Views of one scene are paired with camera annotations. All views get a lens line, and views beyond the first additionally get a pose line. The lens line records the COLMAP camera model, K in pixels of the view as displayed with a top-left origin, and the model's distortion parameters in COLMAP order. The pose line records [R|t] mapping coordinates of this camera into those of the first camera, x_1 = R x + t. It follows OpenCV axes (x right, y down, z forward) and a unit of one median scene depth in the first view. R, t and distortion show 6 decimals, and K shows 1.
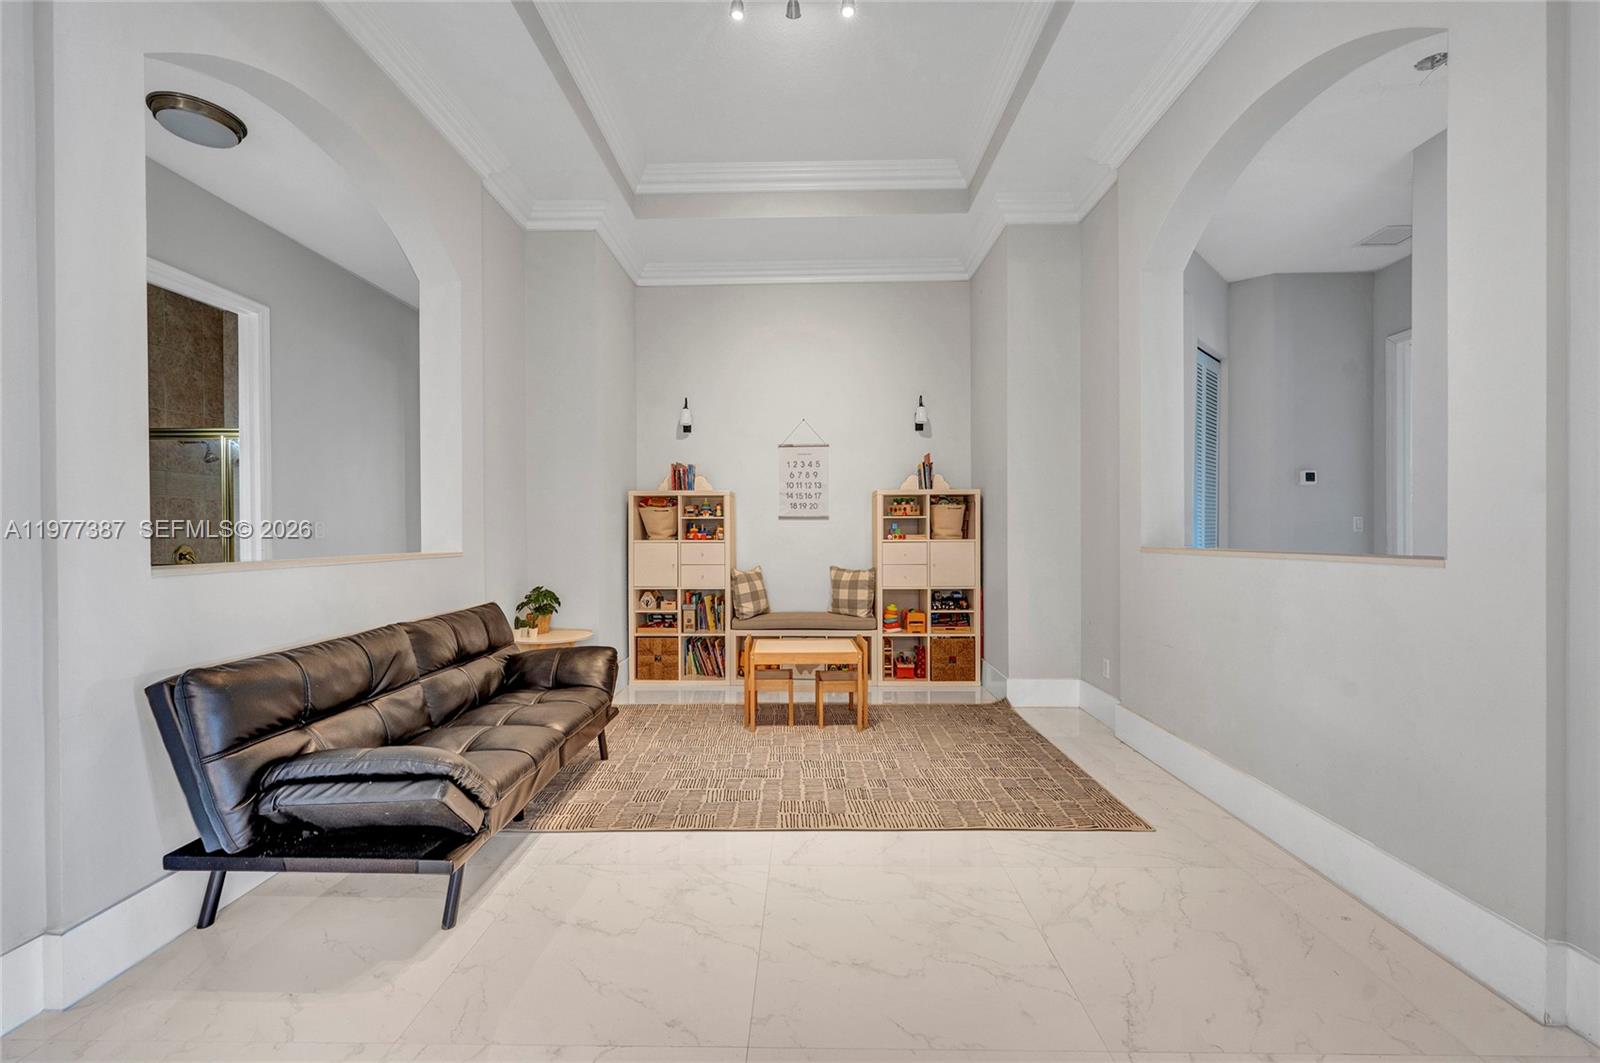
lens RADIAL K [[658.2, 0, 806.8], [0, 658.2, 541.1], [0, 0, 1]] dist [-0.001305, -0.000462]
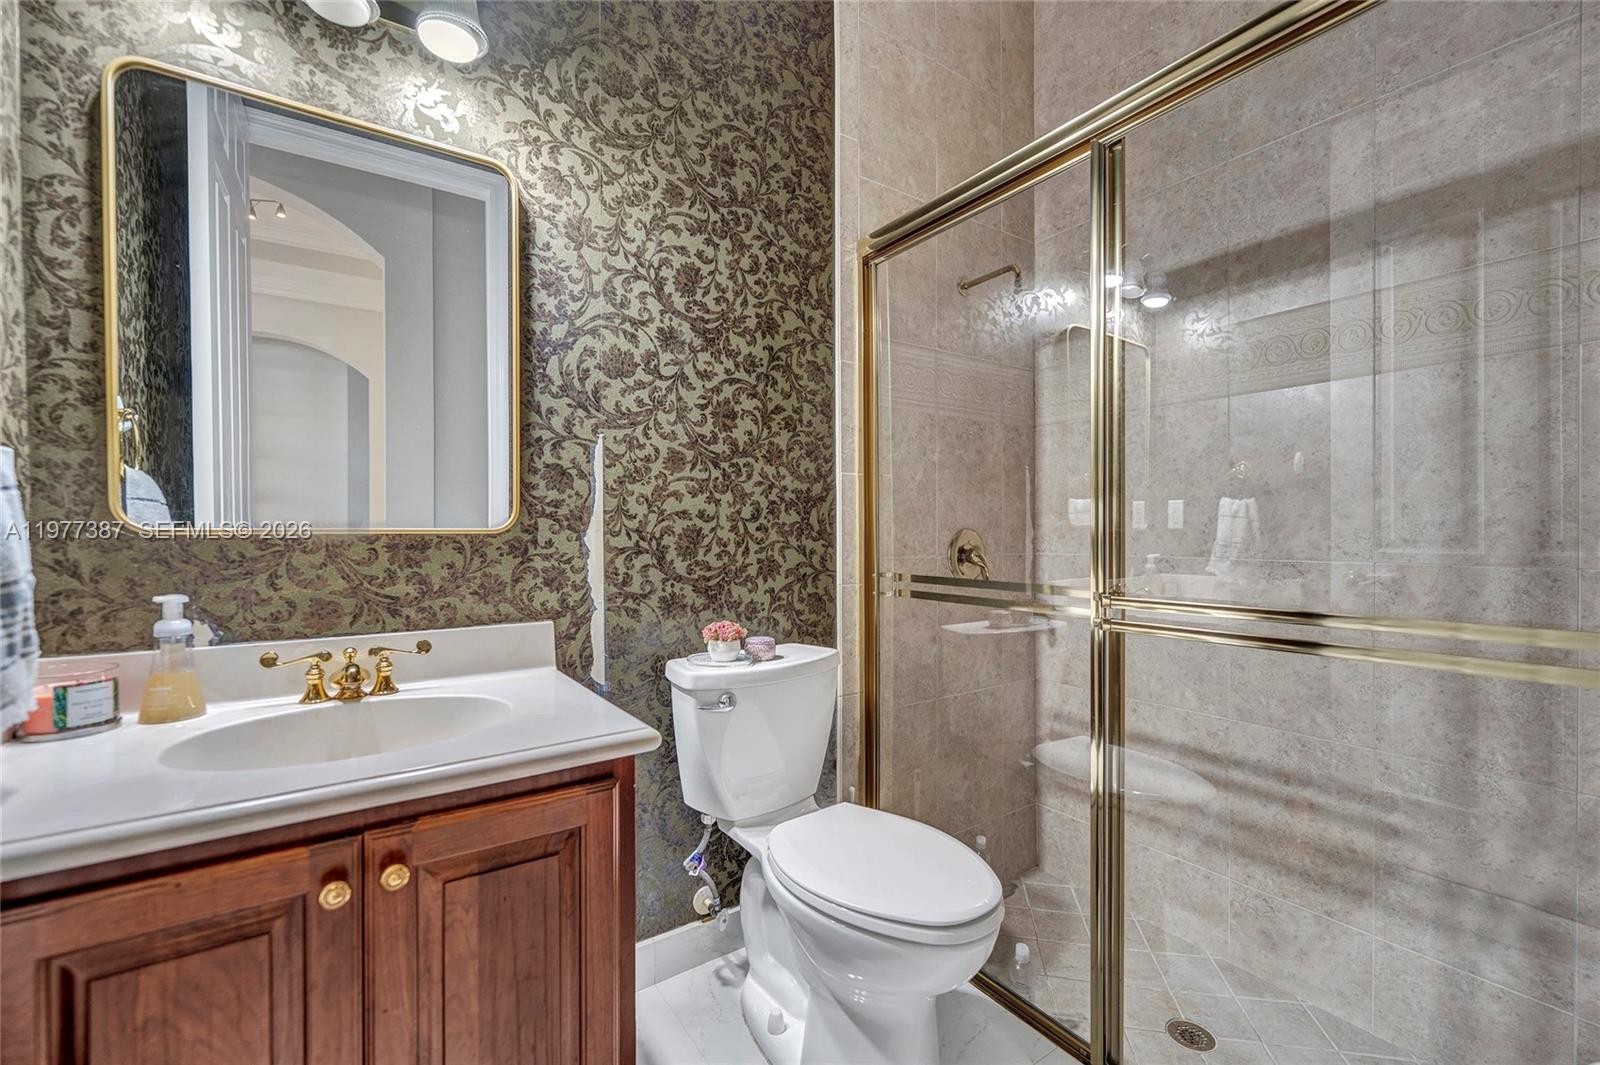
lens RADIAL K [[658.2, 0, 799.6], [0, 658.2, 534.4], [0, 0, 1]] dist [-0.001305, -0.000462]
pose [[0.580183, 0.007483, -0.814452, -0.658229], [-0.003486, 0.999971, 0.006705, 0.007364], [0.814479, -0.001051, 0.580193, 0.658704]]
